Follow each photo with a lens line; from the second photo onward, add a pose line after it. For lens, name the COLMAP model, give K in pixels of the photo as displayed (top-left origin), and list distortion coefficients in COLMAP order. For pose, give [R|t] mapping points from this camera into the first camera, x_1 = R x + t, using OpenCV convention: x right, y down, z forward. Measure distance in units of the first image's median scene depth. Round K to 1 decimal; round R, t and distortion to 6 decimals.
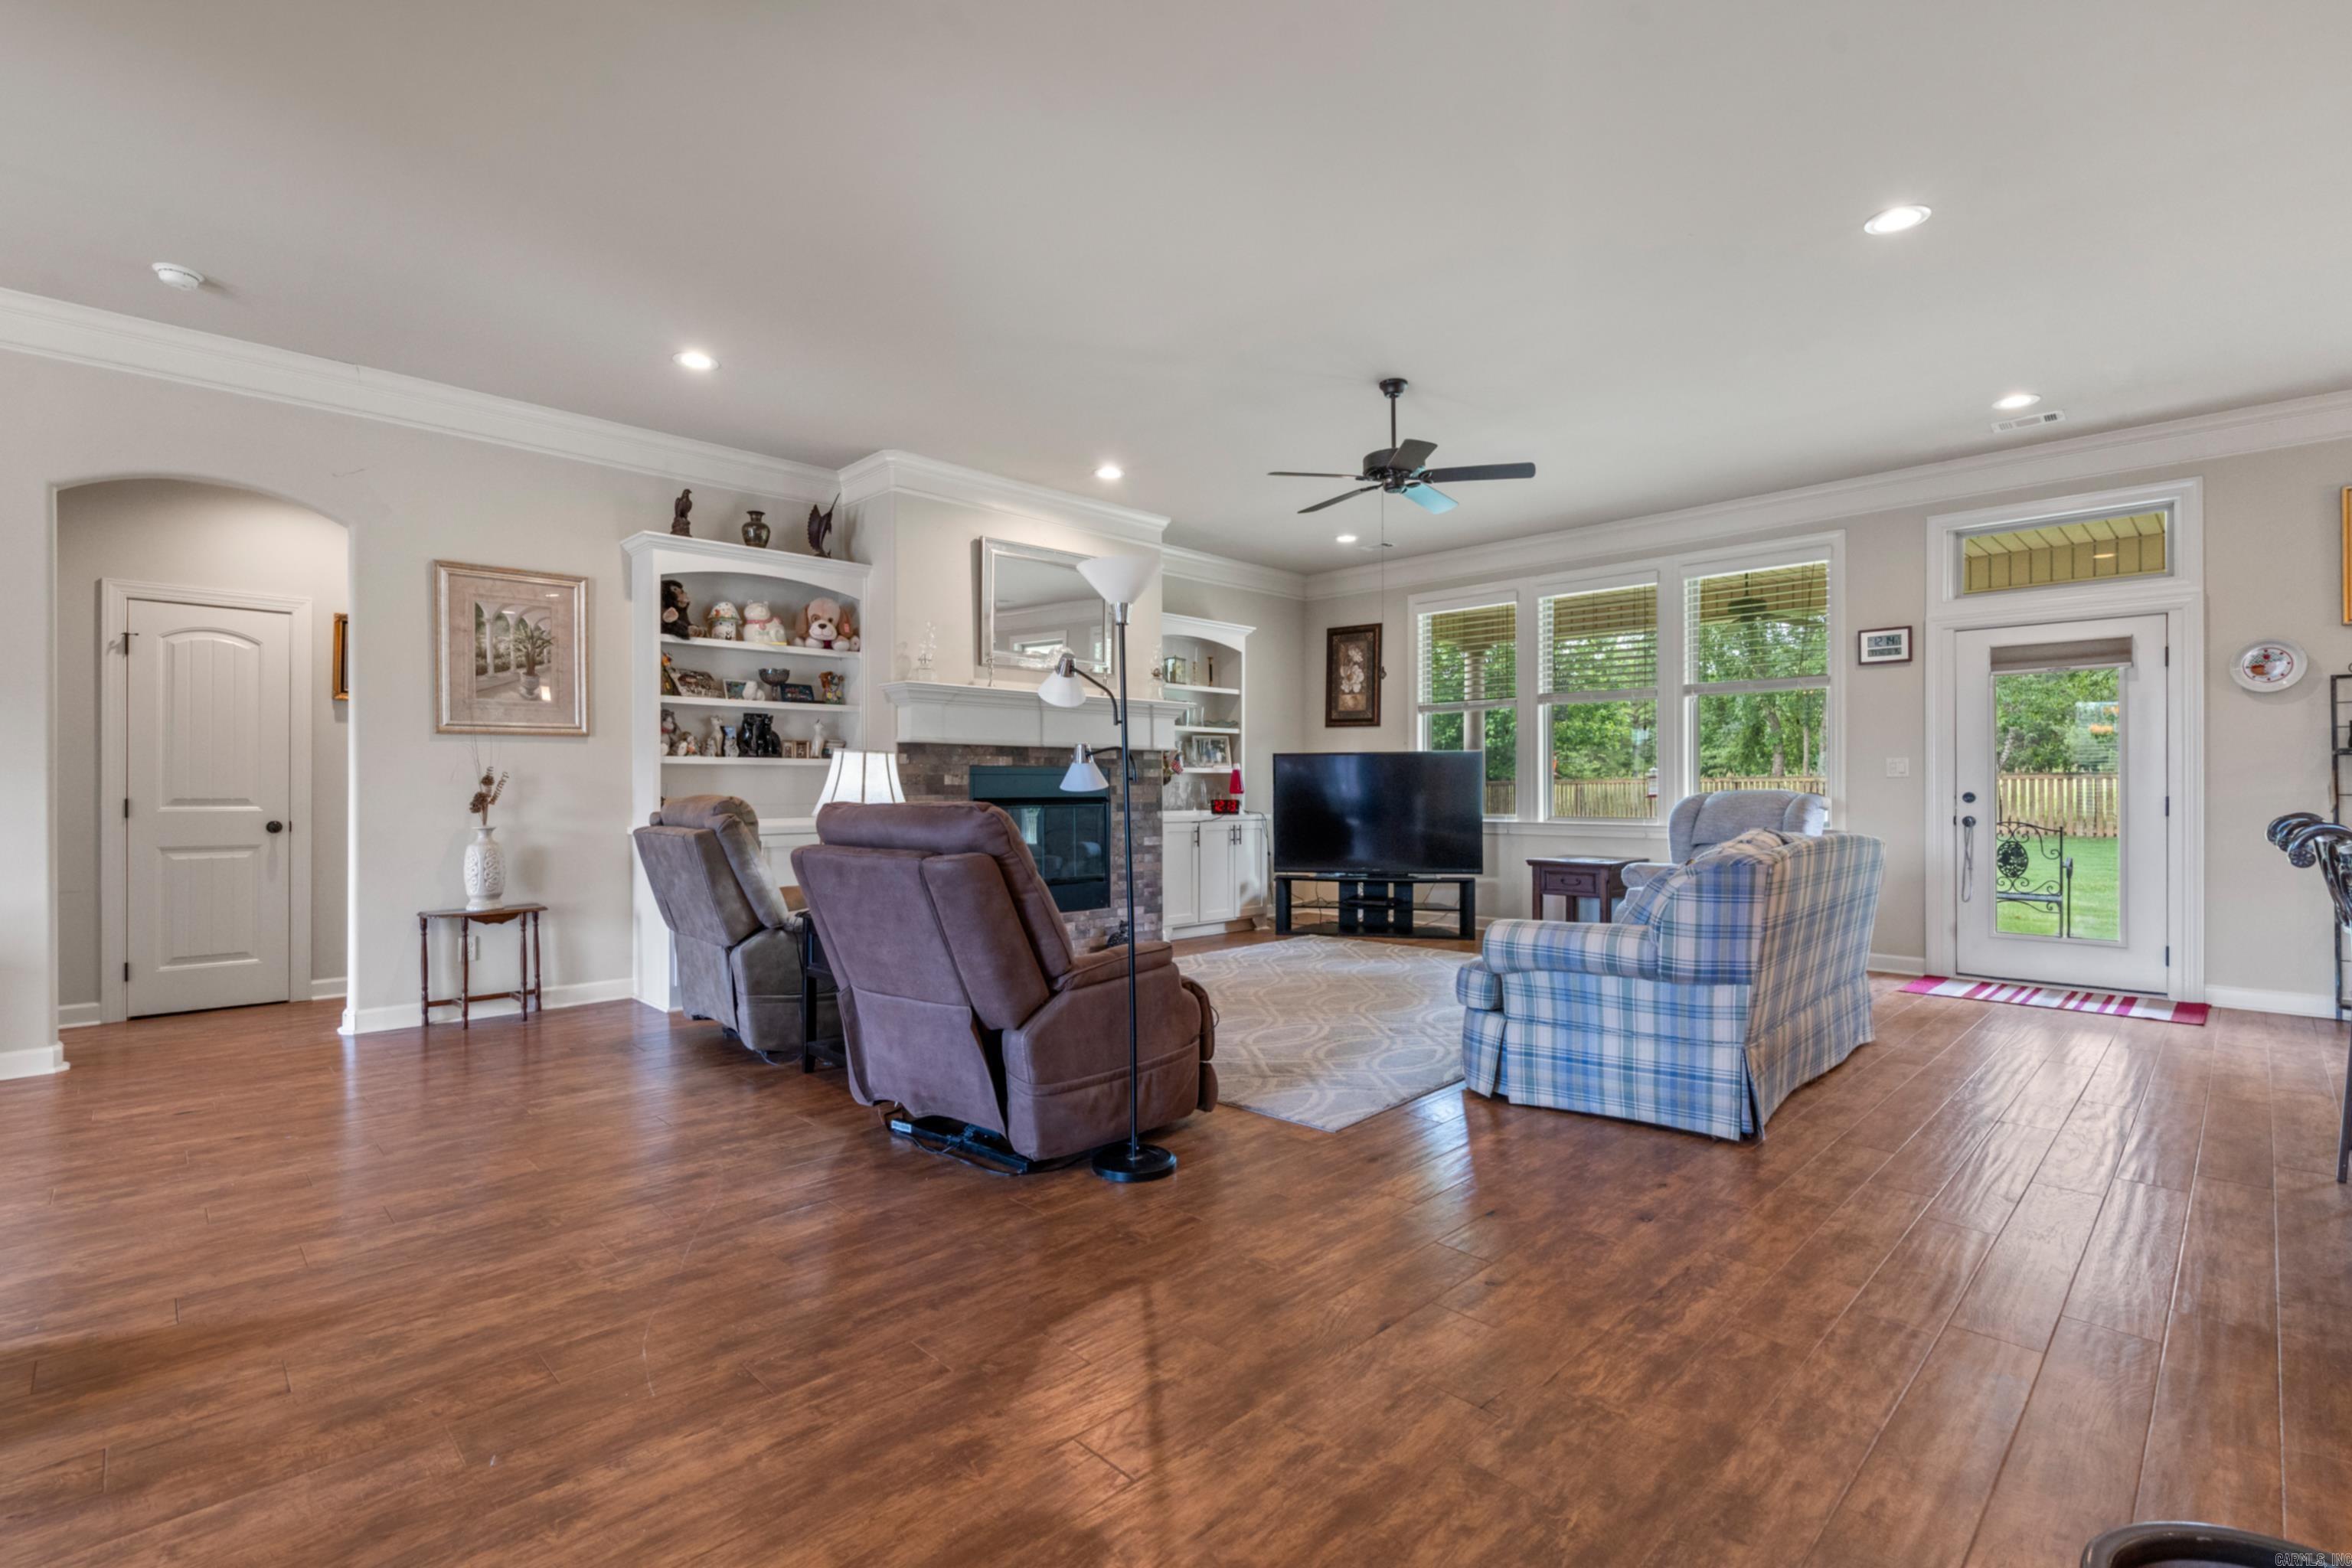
lens RADIAL K [[1072.5, 0, 1173.7], [0, 1072.5, 792.0], [0, 0, 1]] dist [-0.007274, 0.003854]
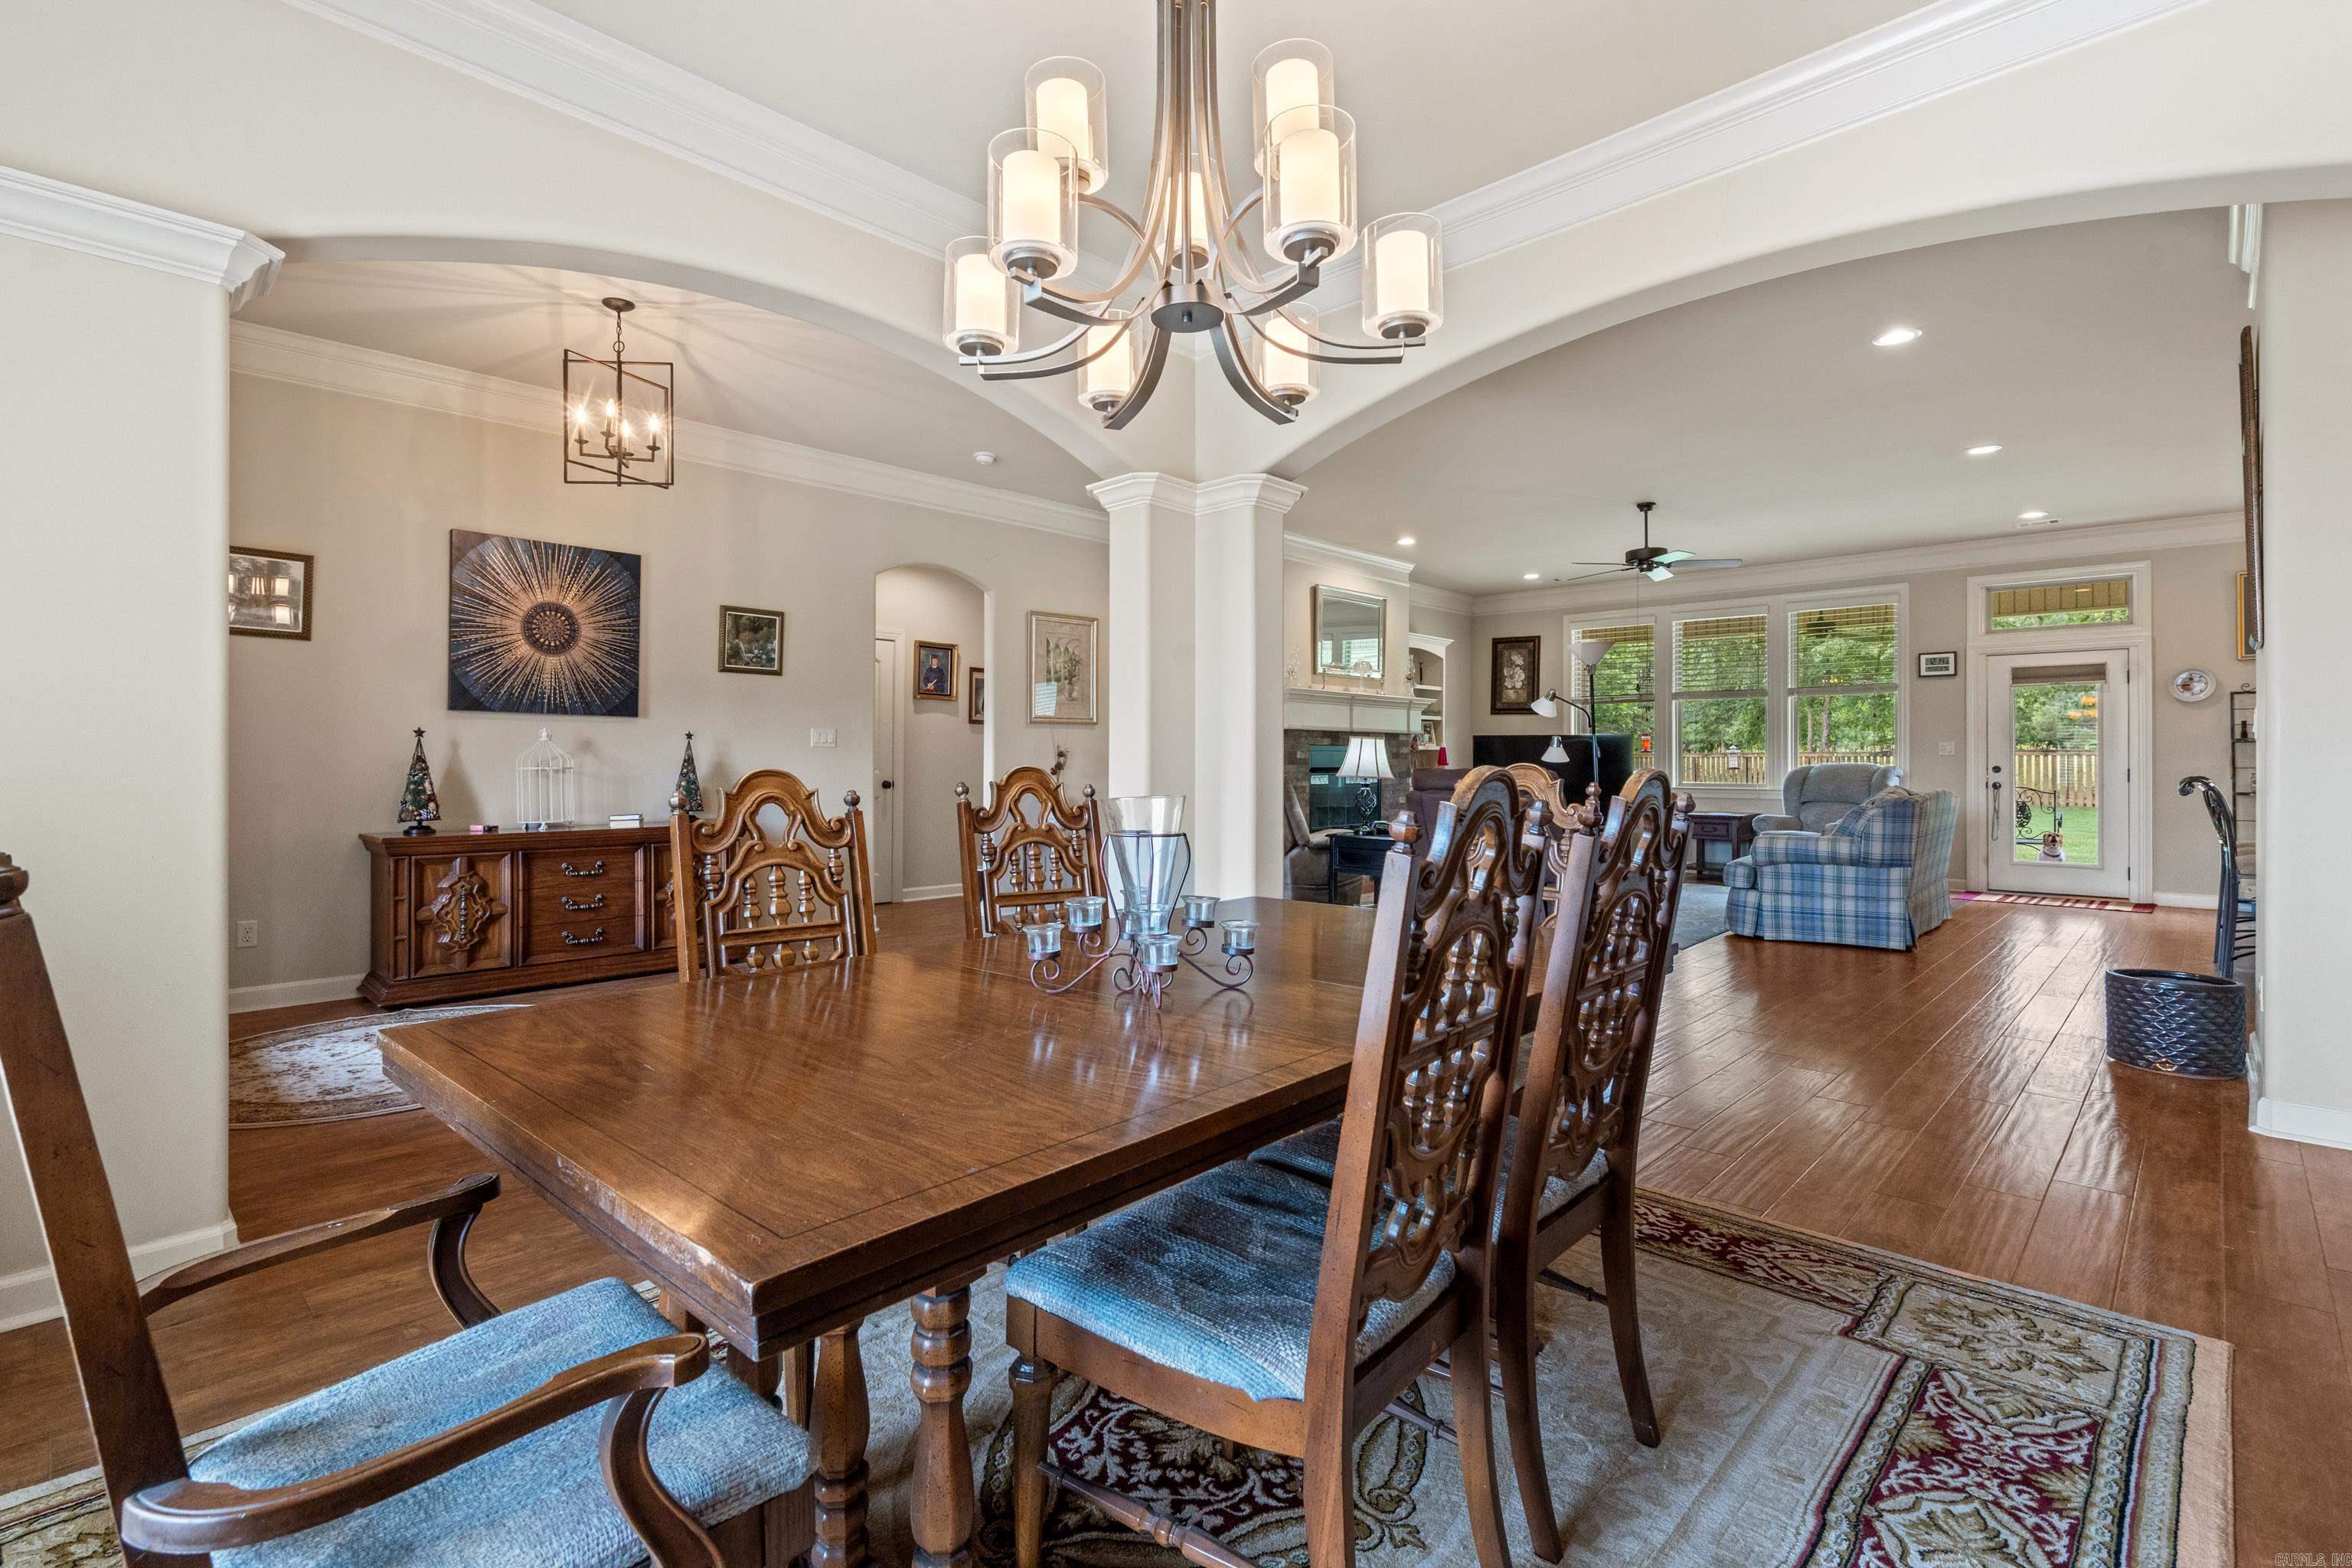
lens RADIAL K [[1072.5, 0, 1165.5], [0, 1072.5, 761.1], [0, 0, 1]] dist [-0.007274, 0.003854]
pose [[0.999827, 0.004042, 0.018170, -0.437001], [-0.003986, 0.999987, -0.003112, 0.003223], [-0.018182, 0.003039, 0.999830, -0.462764]]
